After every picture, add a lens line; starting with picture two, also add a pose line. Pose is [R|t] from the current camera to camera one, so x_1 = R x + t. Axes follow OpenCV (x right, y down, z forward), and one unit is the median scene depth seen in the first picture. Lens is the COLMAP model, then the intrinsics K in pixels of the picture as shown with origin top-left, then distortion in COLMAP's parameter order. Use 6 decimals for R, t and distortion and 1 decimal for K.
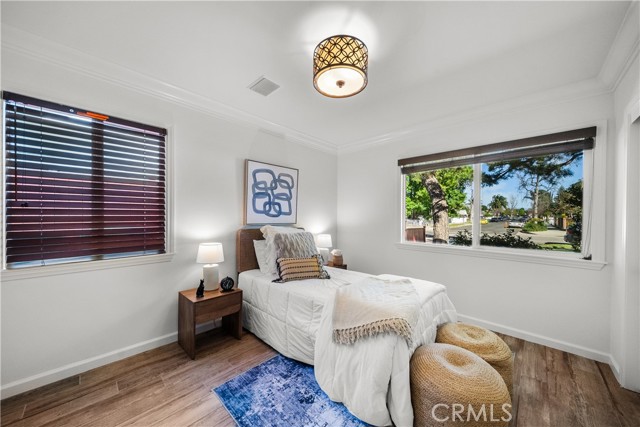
lens RADIAL K [[226.0, 0, 321.3], [0, 226.0, 217.4], [0, 0, 1]] dist [-0.002231, -0.000273]
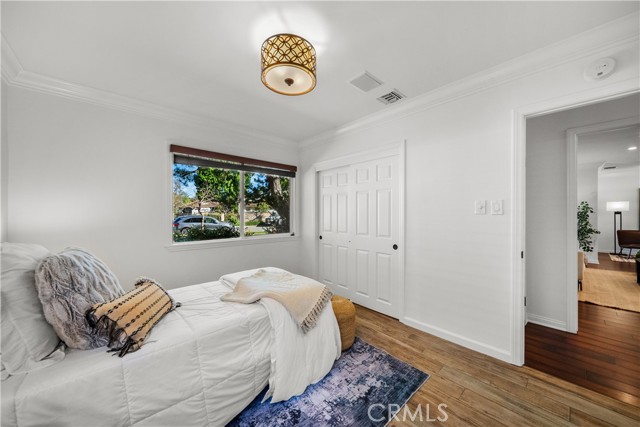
lens RADIAL K [[233.4, 0, 326.1], [0, 233.4, 215.9], [0, 0, 1]] dist [-0.003184, -0.000236]
pose [[0.052076, -0.015004, 0.998530, -0.837302], [0.008882, 0.999855, 0.014561, -0.003828], [-0.998604, 0.008110, 0.052202, 0.706199]]
